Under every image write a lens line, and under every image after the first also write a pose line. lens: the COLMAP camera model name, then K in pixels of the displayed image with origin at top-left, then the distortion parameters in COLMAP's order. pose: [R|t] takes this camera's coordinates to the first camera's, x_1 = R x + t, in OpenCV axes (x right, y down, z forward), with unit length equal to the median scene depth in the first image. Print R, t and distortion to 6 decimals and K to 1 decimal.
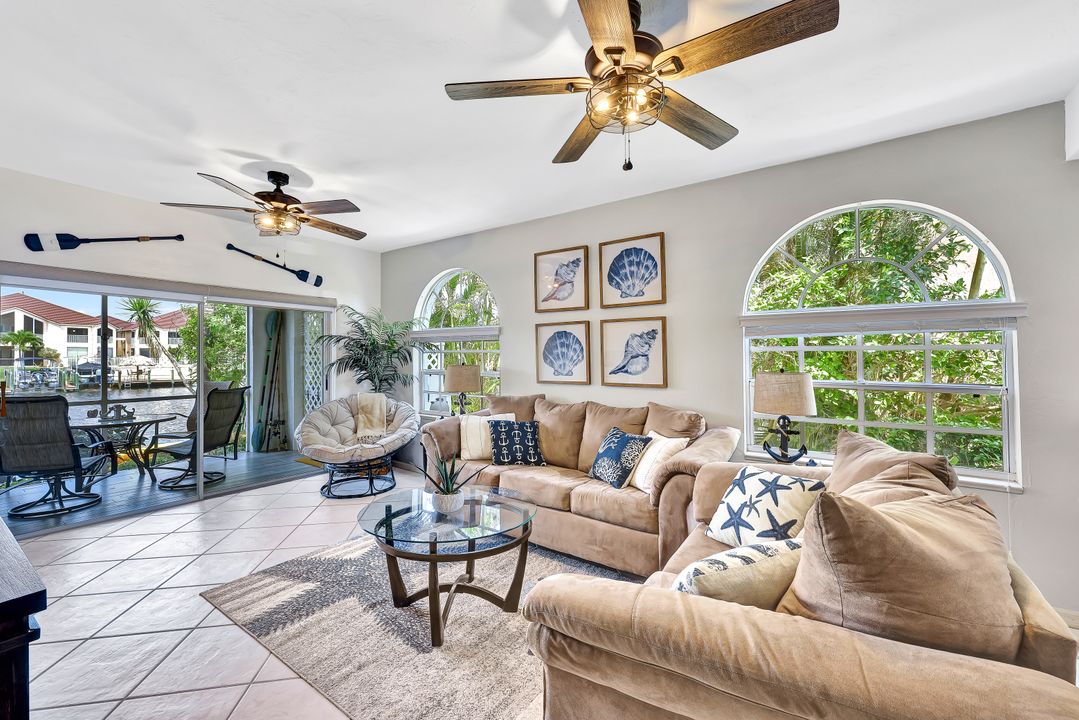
lens RADIAL K [[440.7, 0, 541.0], [0, 440.7, 345.2], [0, 0, 1]] dist [0.001737, -0.000251]
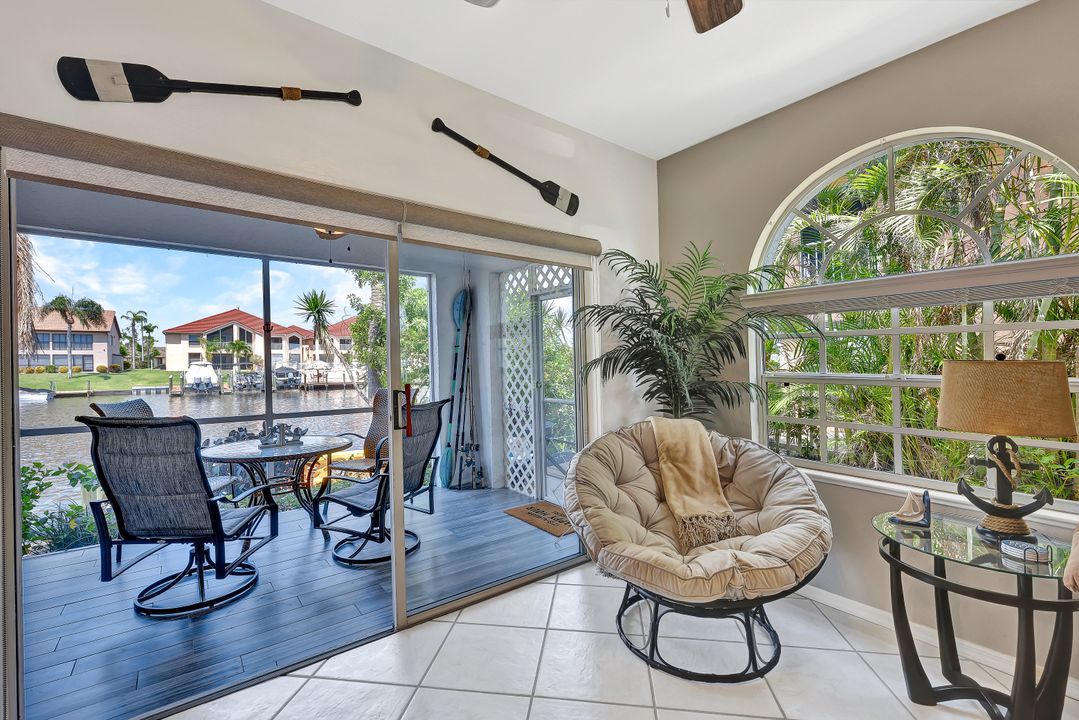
lens RADIAL K [[462.6, 0, 539.5], [0, 462.6, 360.0], [0, 0, 1]] dist [-0.000605, -0.000288]
pose [[0.956685, -0.006213, -0.291059, -0.380377], [0.013511, 0.999642, 0.023074, 0.026531], [0.290811, -0.026007, 0.956427, 0.451141]]
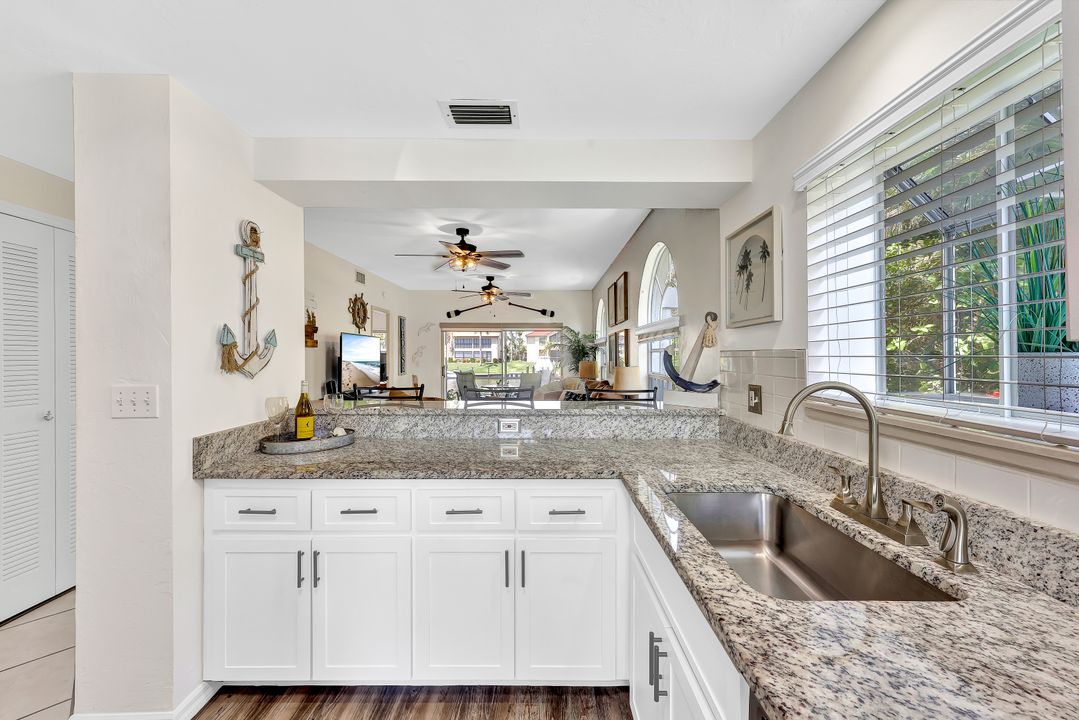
lens RADIAL K [[442.9, 0, 524.1], [0, 442.9, 355.6], [0, 0, 1]] dist [0.000659, -0.000139]
pose [[0.539857, -0.001895, -0.841755, 0.932955], [0.022793, 0.999664, 0.012367, -0.002193], [0.841448, -0.025863, 0.539719, -0.066432]]
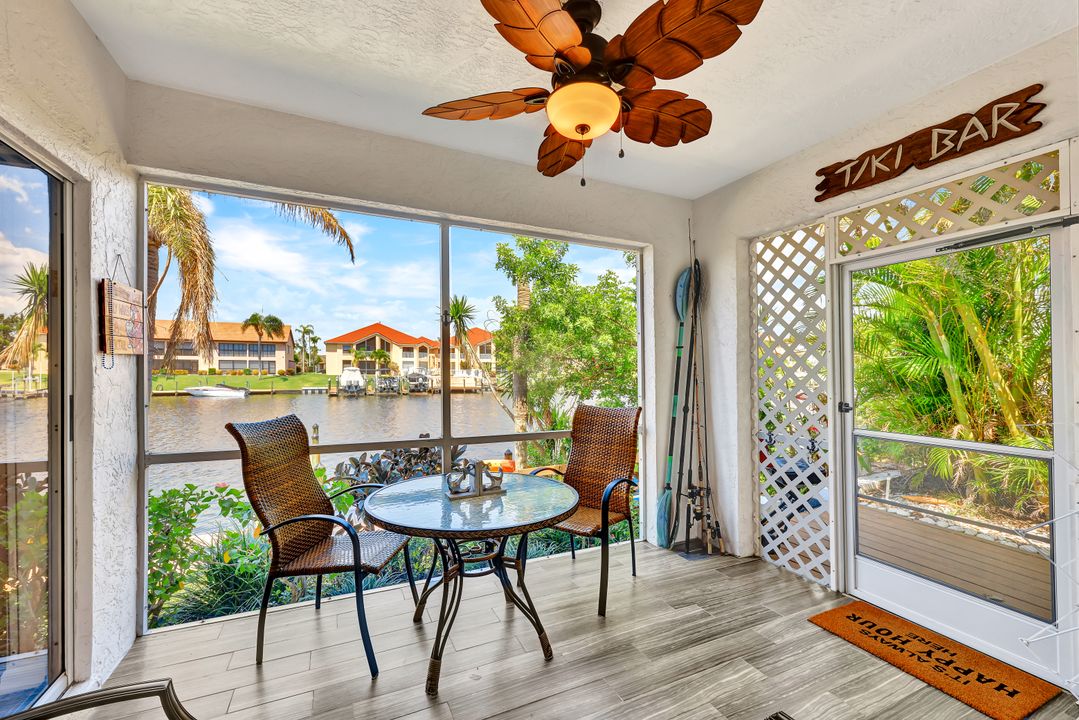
lens RADIAL K [[433.7, 0, 532.3], [0, 433.7, 366.6], [0, 0, 1]] dist [-0.003855, -0.000071]
pose [[0.862364, 0.001995, -0.506284, -0.715801], [0.006712, 0.999859, 0.015373, 0.035905], [0.506243, -0.016655, 0.862230, 0.680707]]
